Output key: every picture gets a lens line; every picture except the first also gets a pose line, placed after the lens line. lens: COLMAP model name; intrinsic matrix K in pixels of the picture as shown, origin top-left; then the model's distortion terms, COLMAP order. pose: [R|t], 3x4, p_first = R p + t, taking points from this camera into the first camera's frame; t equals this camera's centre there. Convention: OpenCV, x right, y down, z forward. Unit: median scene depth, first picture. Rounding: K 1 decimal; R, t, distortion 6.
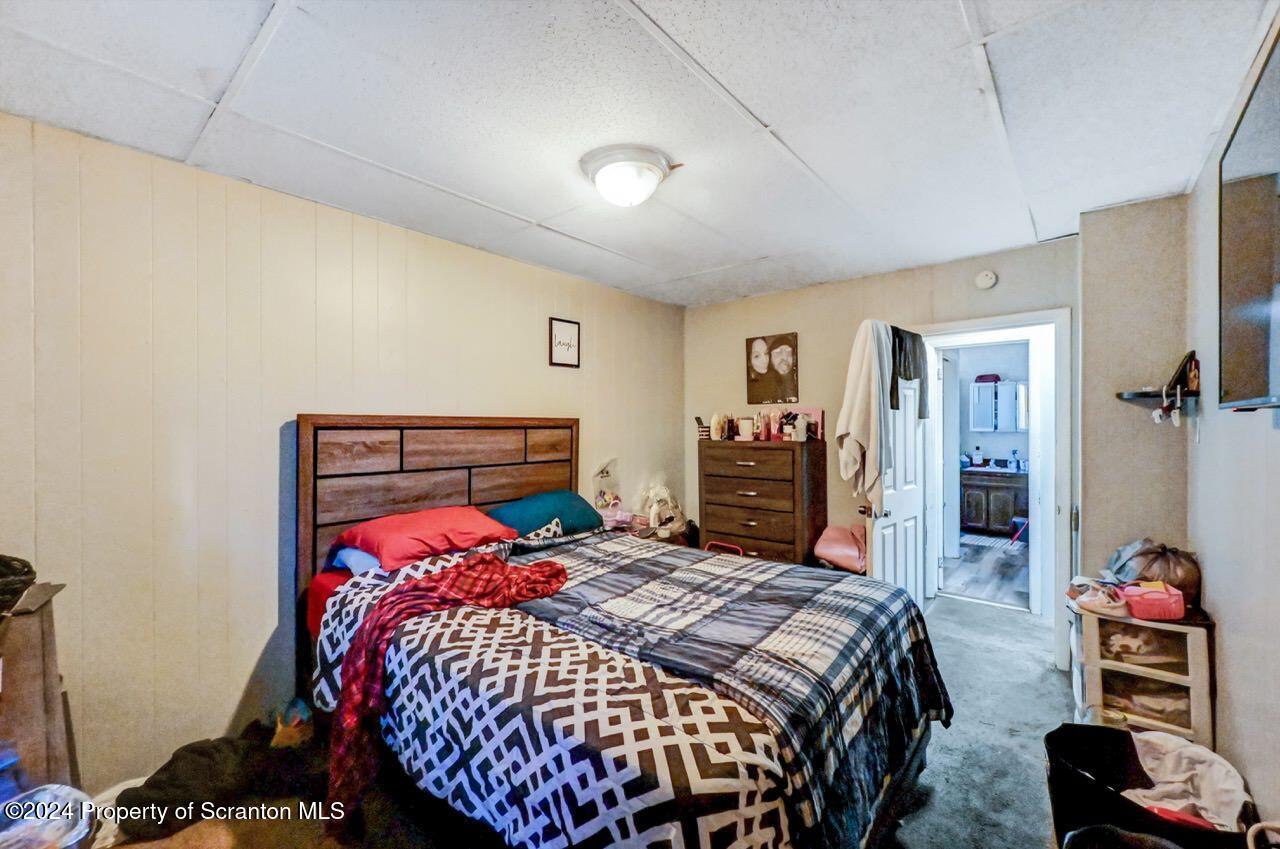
lens RADIAL K [[521.3, 0, 643.1], [0, 521.3, 422.5], [0, 0, 1]] dist [-0.002125, -0.000030]
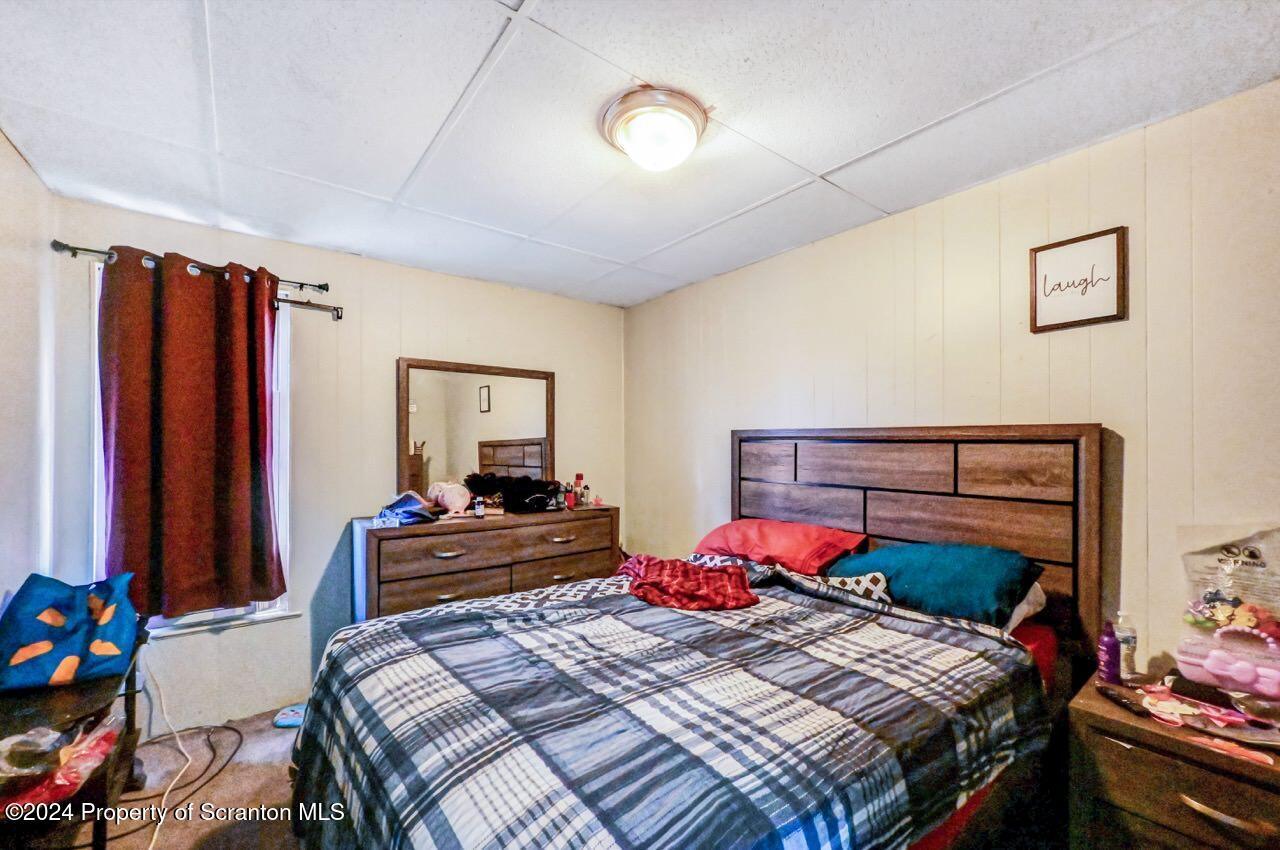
lens RADIAL K [[521.3, 0, 632.5], [0, 521.3, 442.1], [0, 0, 1]] dist [-0.002125, -0.000030]
pose [[-0.227431, -0.003340, -0.973789, 0.611895], [-0.000829, 0.999994, -0.003236, 0.016264], [0.973794, 0.000071, -0.227432, 0.895747]]
